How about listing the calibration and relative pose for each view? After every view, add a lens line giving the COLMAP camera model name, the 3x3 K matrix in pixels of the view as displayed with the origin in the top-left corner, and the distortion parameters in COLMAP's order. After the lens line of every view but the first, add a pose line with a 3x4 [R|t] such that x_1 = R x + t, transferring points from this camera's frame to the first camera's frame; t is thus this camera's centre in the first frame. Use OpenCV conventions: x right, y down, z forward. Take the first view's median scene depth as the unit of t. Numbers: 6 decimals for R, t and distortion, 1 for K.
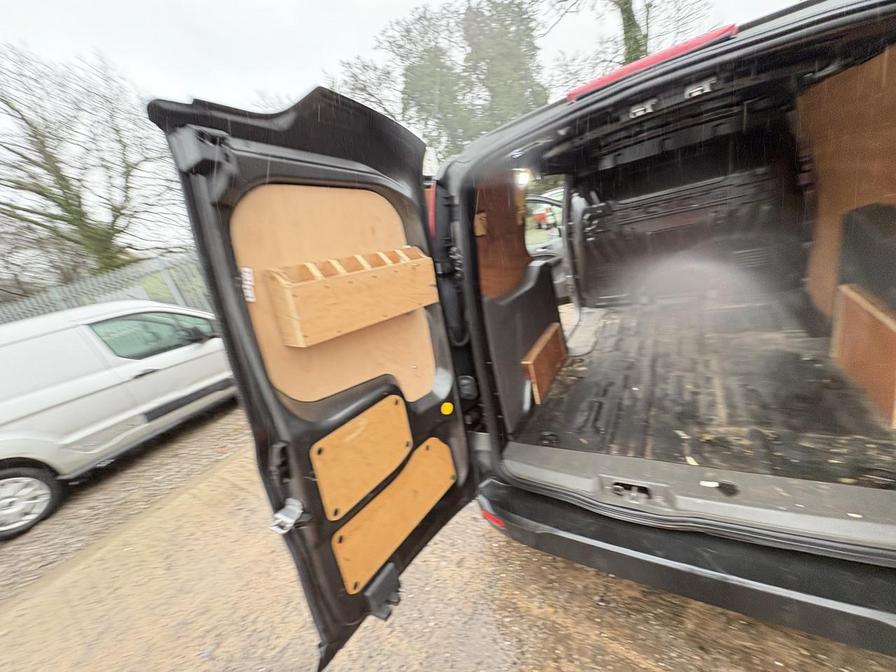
lens RADIAL K [[356.7, 0, 448.1], [0, 356.7, 340.1], [0, 0, 1]] dist [0.001023, -0.000059]
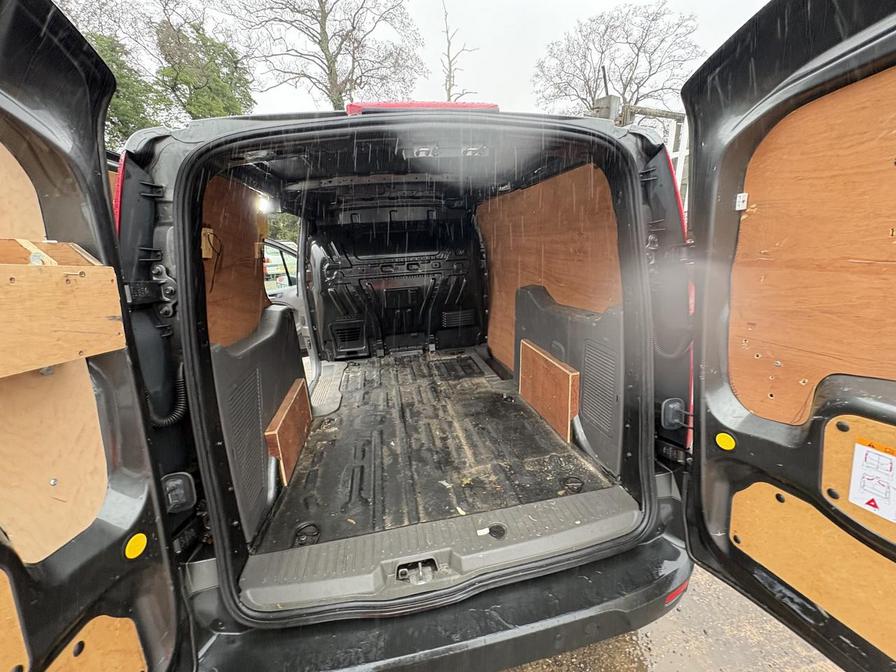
lens RADIAL K [[355.1, 0, 444.6], [0, 355.1, 334.3], [0, 0, 1]] dist [0.001441, 0.000349]
pose [[0.734150, 0.035659, 0.678051, -0.031344], [0.081317, 0.986815, -0.139941, -0.009116], [-0.674101, 0.157875, 0.721571, 0.203752]]
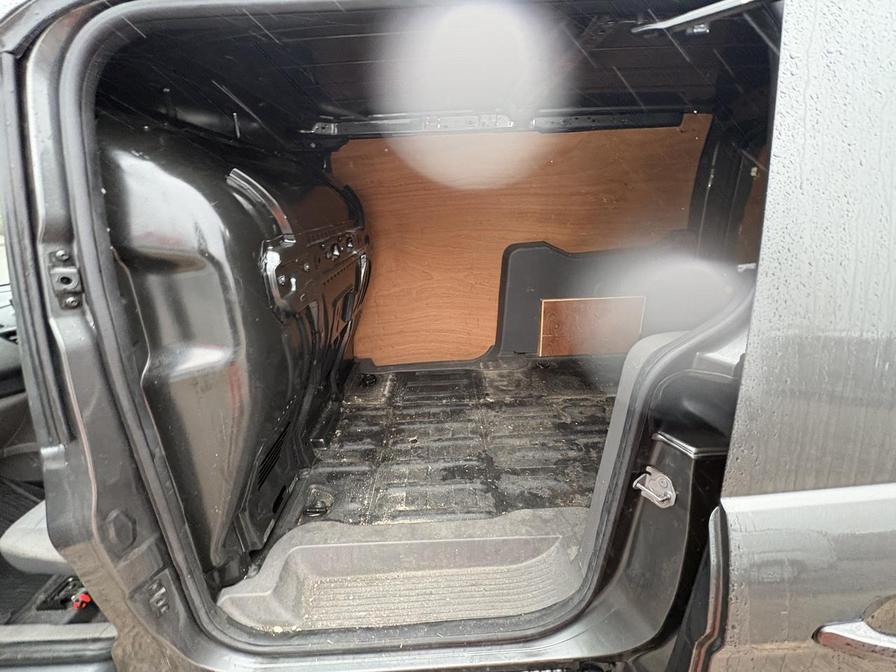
lens RADIAL K [[356.7, 0, 448.1], [0, 356.7, 340.1], [0, 0, 1]] dist [0.001023, -0.000059]
pose [[-0.514760, -0.067224, 0.854695, 0.144288], [0.414703, 0.853008, 0.316856, -0.570303], [-0.750362, 0.517550, -0.411216, 1.796906]]
